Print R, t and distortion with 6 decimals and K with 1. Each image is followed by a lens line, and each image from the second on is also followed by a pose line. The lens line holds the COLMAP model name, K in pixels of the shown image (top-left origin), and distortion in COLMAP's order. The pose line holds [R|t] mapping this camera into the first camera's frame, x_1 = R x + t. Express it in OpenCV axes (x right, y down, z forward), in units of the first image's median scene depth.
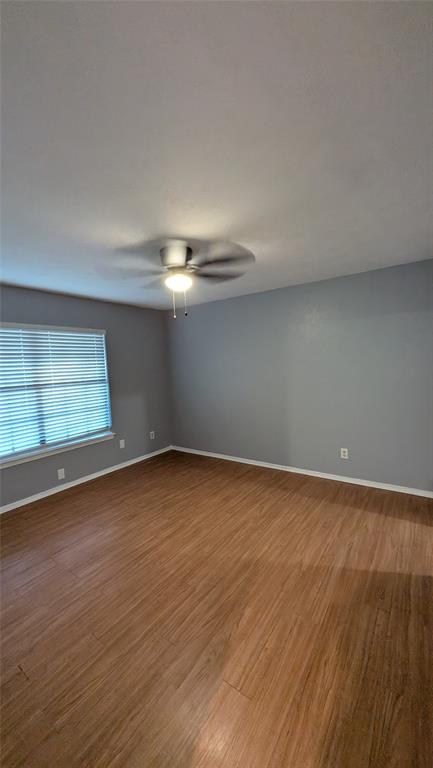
lens RADIAL K [[287.6, 0, 211.8], [0, 287.6, 384.2], [0, 0, 1]] dist [0.000674, 0.000009]
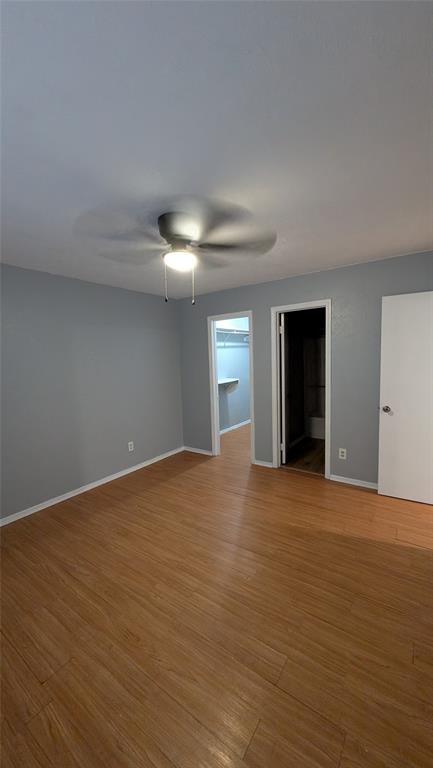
lens RADIAL K [[287.6, 0, 211.8], [0, 287.6, 384.2], [0, 0, 1]] dist [0.000674, 0.000009]
pose [[0.010553, -0.049641, 0.998711, -0.826523], [0.100267, 0.993786, 0.048337, -0.032691], [-0.994905, 0.099628, 0.015465, 0.812847]]
